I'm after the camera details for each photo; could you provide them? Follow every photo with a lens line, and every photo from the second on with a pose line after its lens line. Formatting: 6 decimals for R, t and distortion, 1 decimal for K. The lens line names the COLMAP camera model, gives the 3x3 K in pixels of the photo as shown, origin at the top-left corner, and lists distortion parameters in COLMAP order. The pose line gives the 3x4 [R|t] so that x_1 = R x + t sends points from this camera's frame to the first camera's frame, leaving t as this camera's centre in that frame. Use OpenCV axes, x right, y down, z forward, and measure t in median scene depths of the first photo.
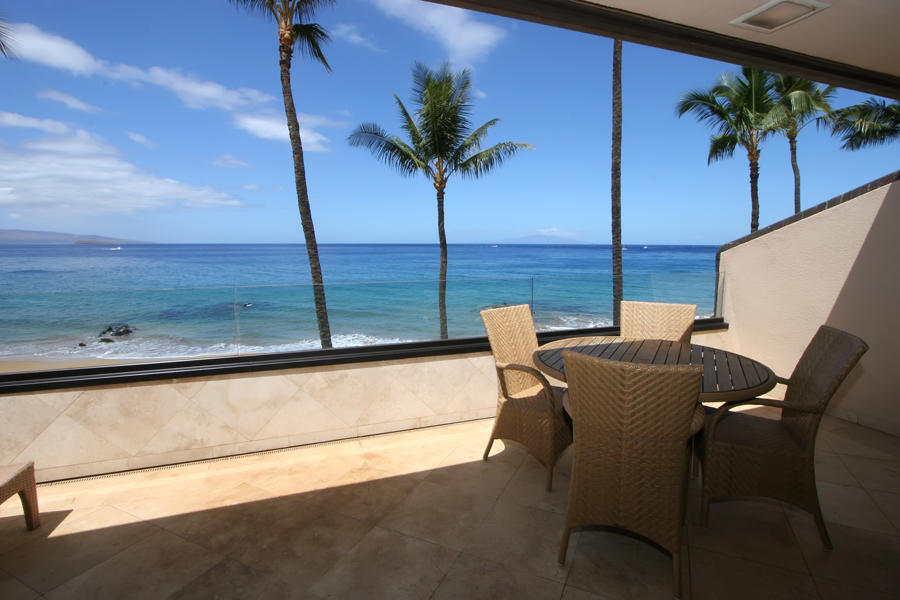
lens RADIAL K [[441.8, 0, 473.7], [0, 441.8, 303.7], [0, 0, 1]] dist [-0.014025, 0.000147]
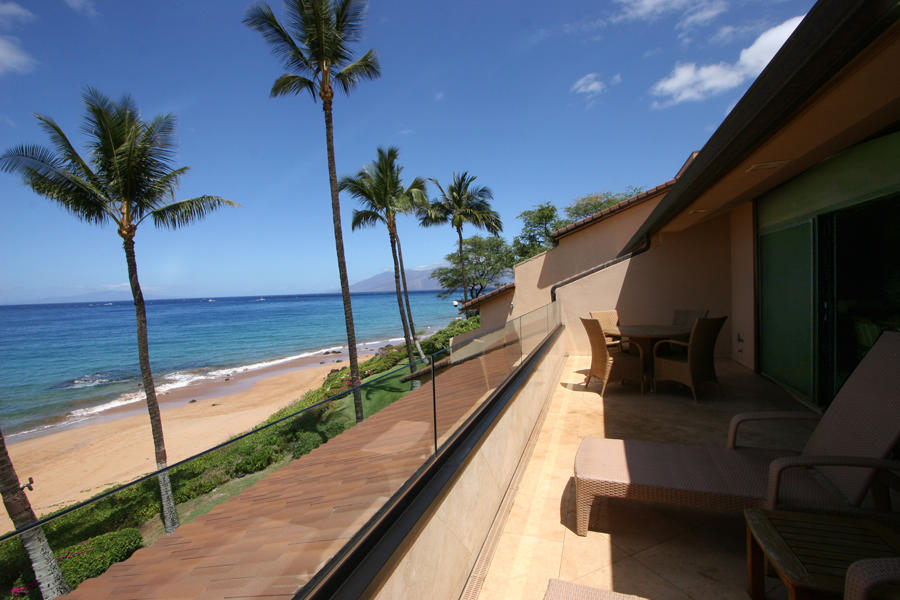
lens RADIAL K [[414.1, 0, 441.2], [0, 414.1, 299.4], [0, 0, 1]] dist [-0.014040, 0.000192]
pose [[0.656834, -0.047691, 0.752526, -0.282270], [0.140774, 0.988207, -0.060245, -0.008152], [-0.740778, 0.145507, 0.655801, 0.047926]]
